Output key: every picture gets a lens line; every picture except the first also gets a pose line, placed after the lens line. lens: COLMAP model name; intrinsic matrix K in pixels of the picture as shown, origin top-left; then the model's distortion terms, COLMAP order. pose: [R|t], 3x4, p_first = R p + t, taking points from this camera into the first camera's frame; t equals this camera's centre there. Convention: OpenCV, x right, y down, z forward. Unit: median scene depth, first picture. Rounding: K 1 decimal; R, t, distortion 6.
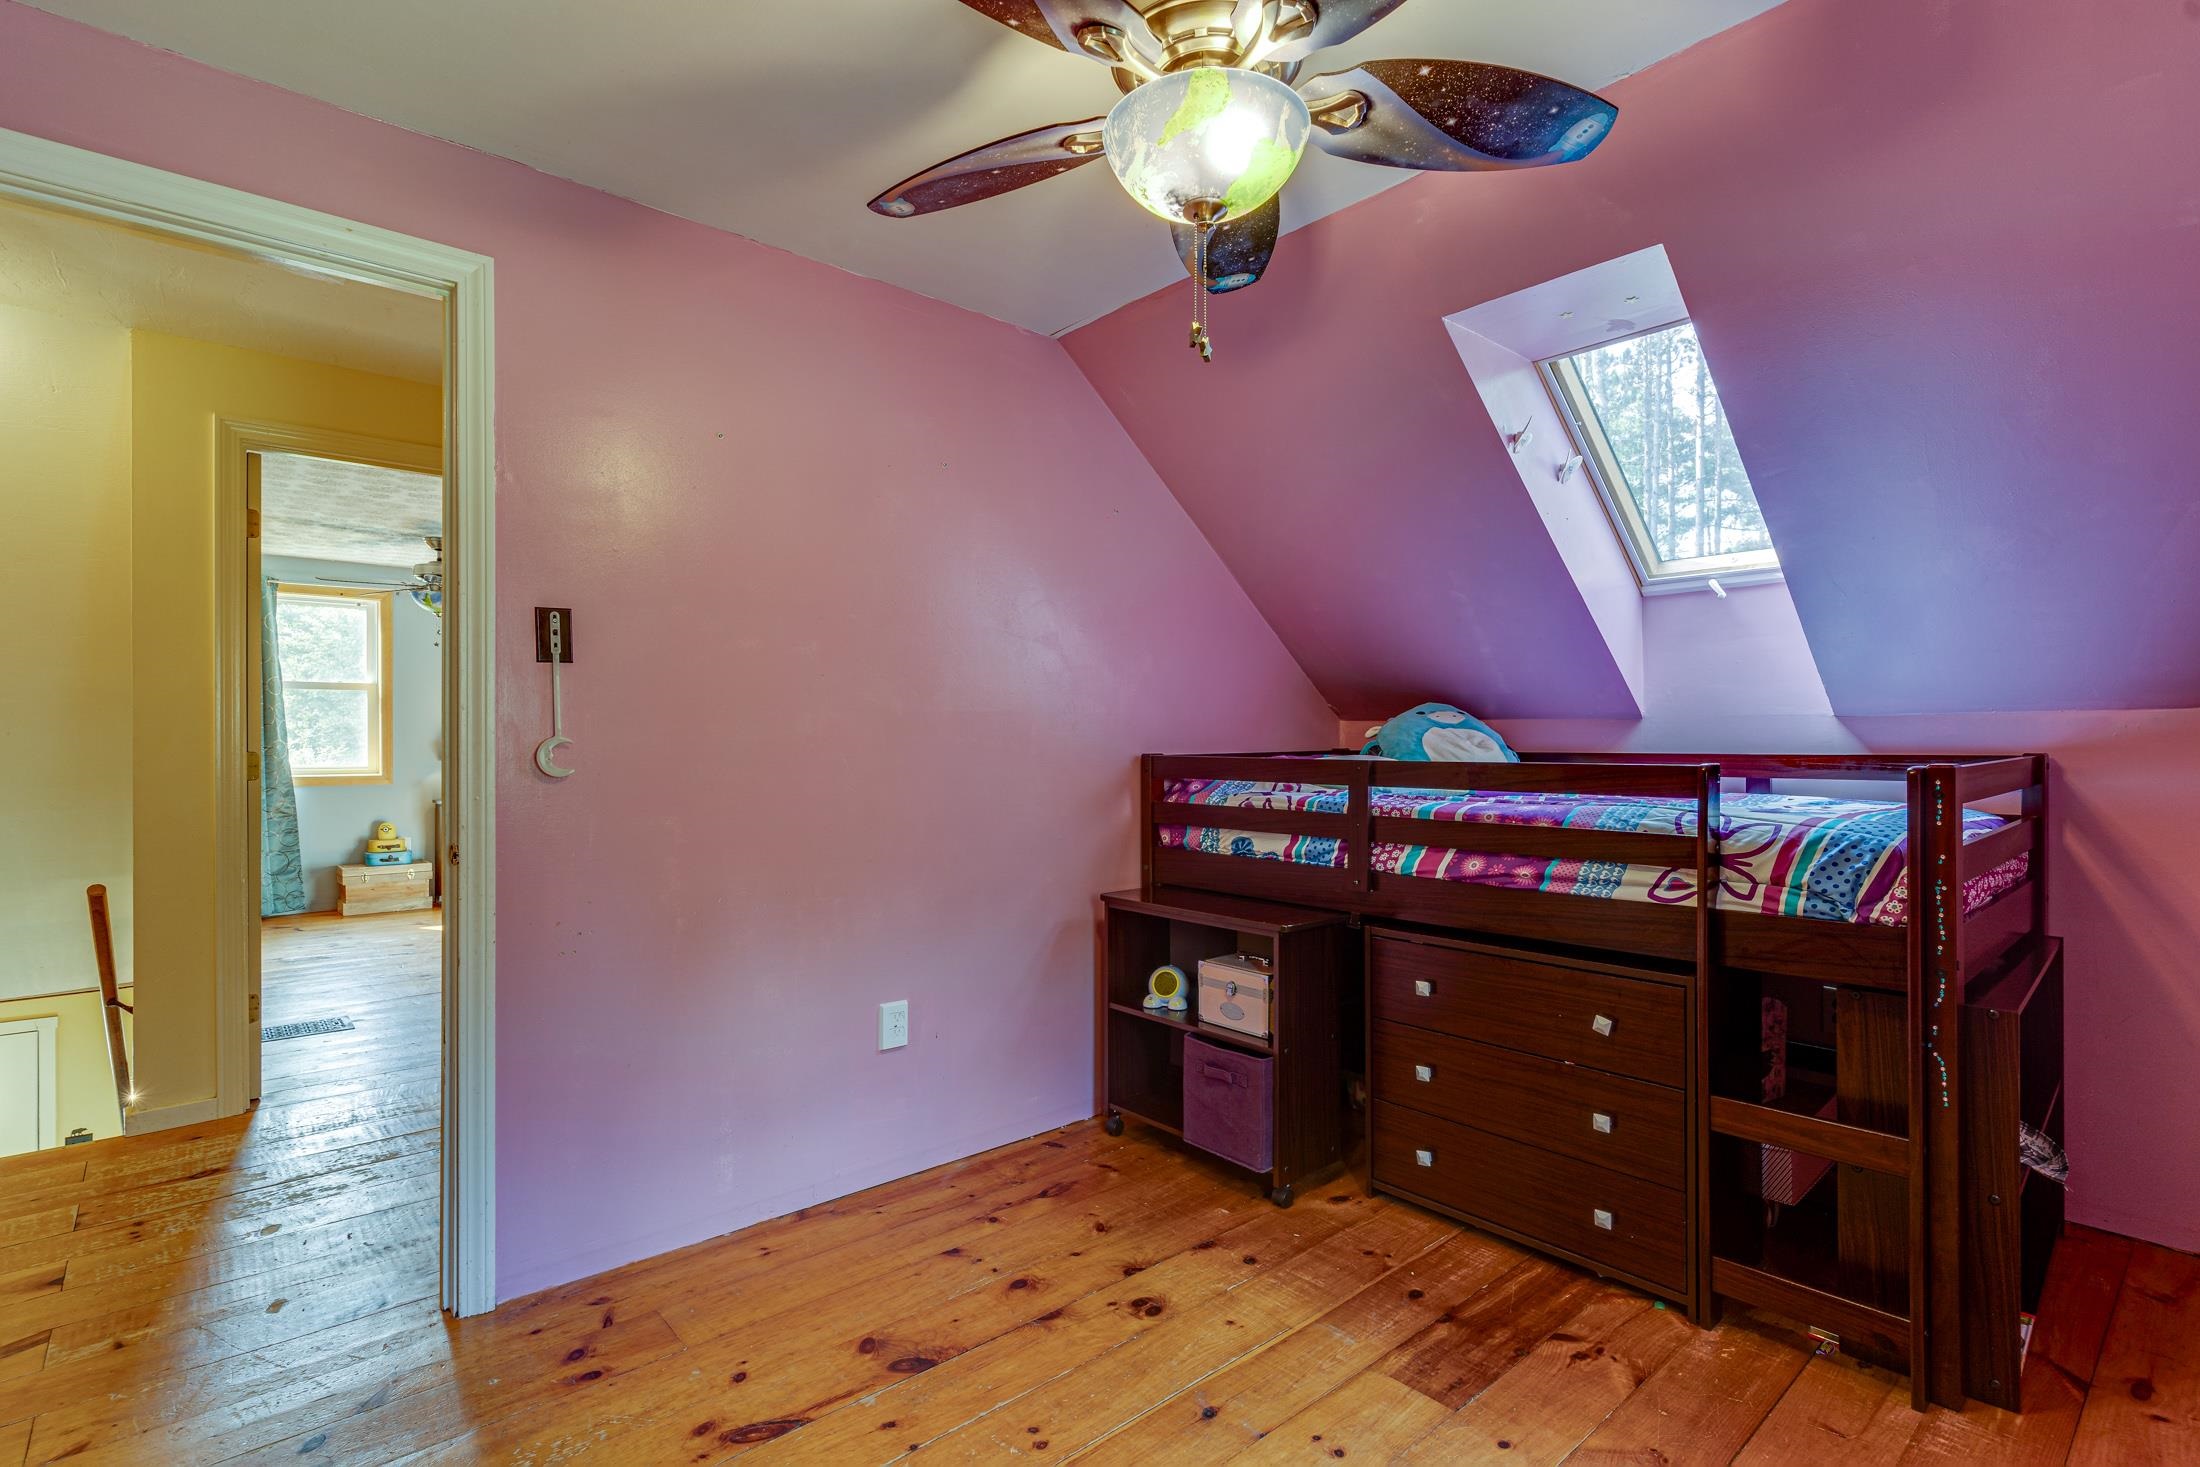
lens RADIAL K [[1044.5, 0, 1094.4], [0, 1044.5, 744.6], [0, 0, 1]] dist [0.000038, 0.001562]
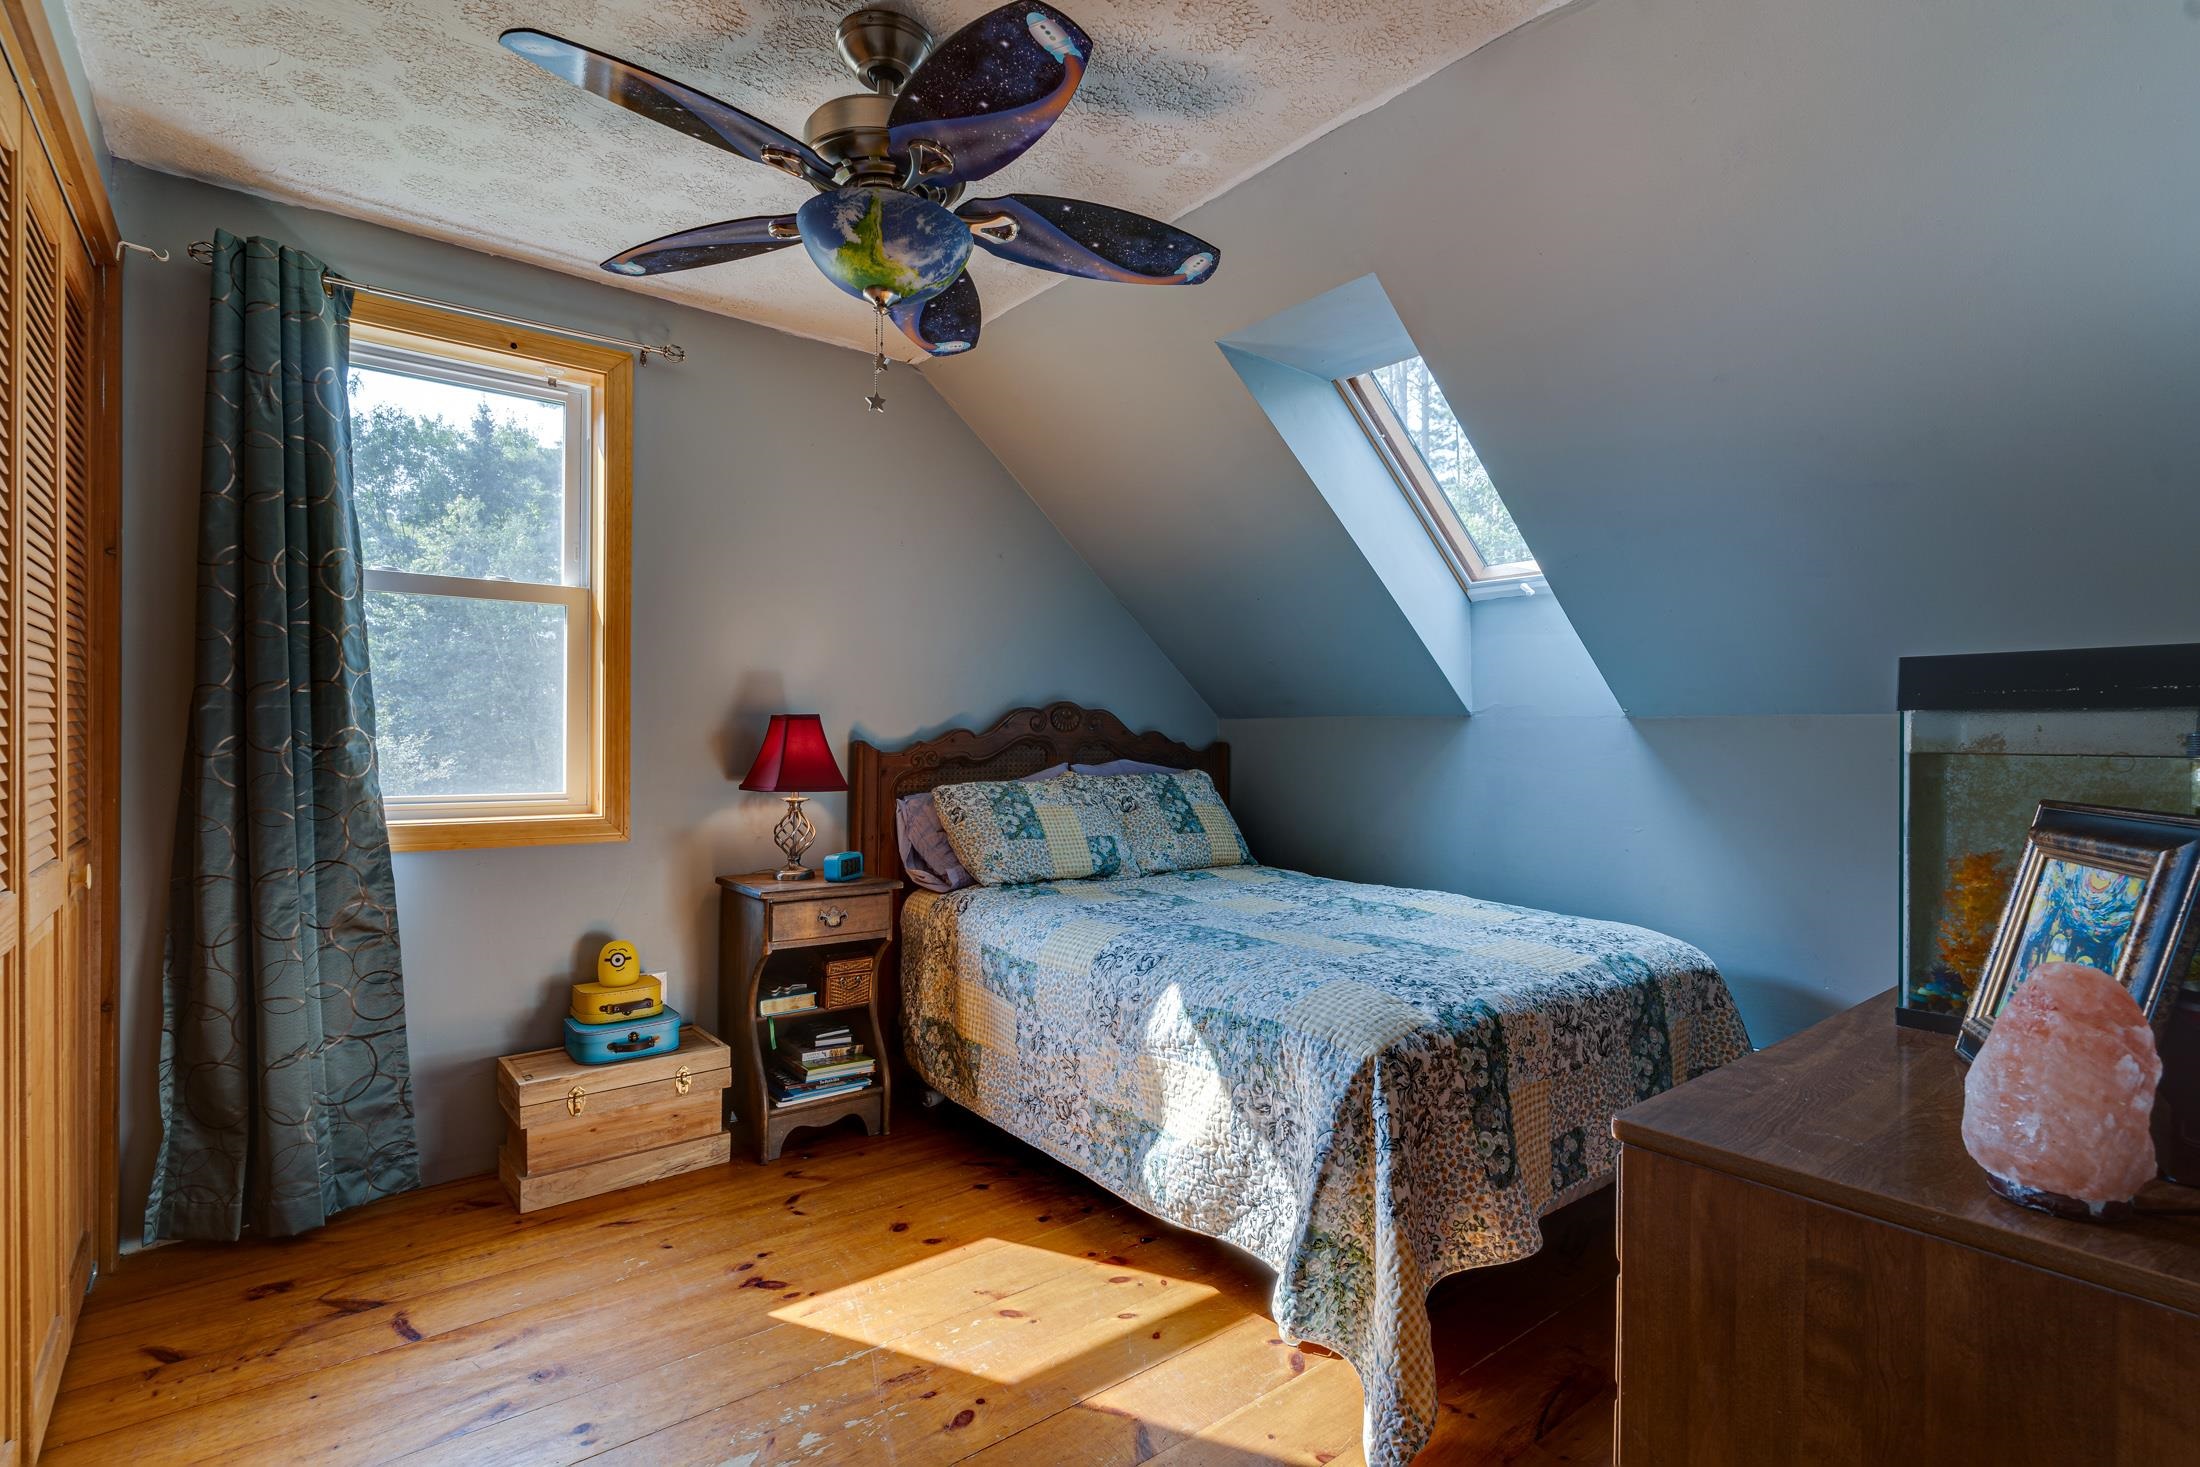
lens RADIAL K [[1044.5, 0, 1094.4], [0, 1044.5, 744.6], [0, 0, 1]] dist [0.000038, 0.001562]
pose [[0.998788, 0.012268, -0.047658, -0.492418], [-0.012162, 0.999923, 0.002514, -0.001276], [0.047685, -0.001931, 0.998861, 0.632866]]
